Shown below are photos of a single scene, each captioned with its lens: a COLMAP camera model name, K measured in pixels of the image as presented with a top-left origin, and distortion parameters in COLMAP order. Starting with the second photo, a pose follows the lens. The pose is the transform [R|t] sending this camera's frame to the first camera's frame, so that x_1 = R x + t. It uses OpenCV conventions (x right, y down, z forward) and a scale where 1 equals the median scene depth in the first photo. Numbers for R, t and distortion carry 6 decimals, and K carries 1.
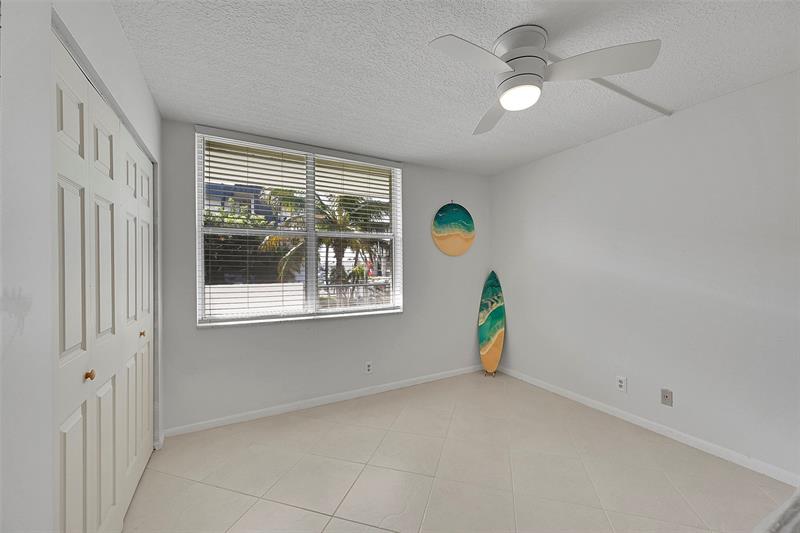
lens RADIAL K [[311.9, 0, 398.6], [0, 311.9, 266.4], [0, 0, 1]] dist [-0.010156, -0.000056]
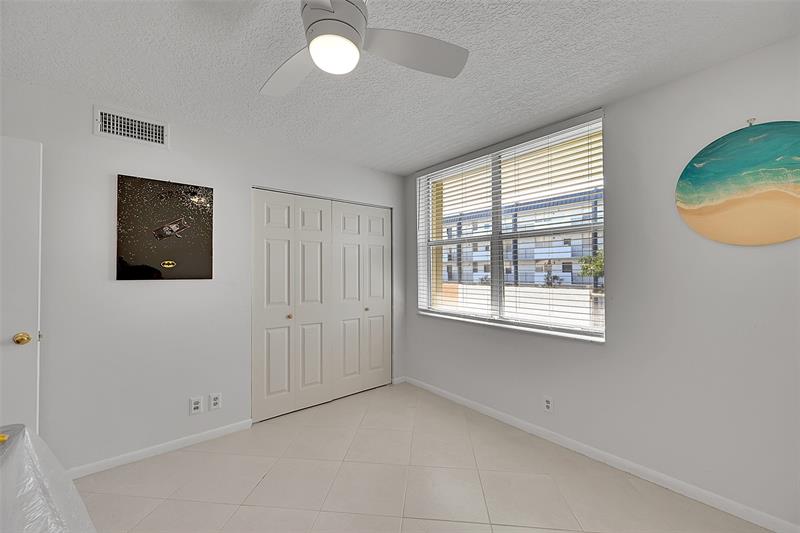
lens RADIAL K [[311.9, 0, 398.6], [0, 311.9, 266.4], [0, 0, 1]] dist [-0.010156, -0.000056]
pose [[0.205789, -0.018328, -0.978425, 0.541488], [0.003038, 0.999832, -0.018089, 0.002357], [0.978592, 0.000750, 0.205810, 0.461220]]
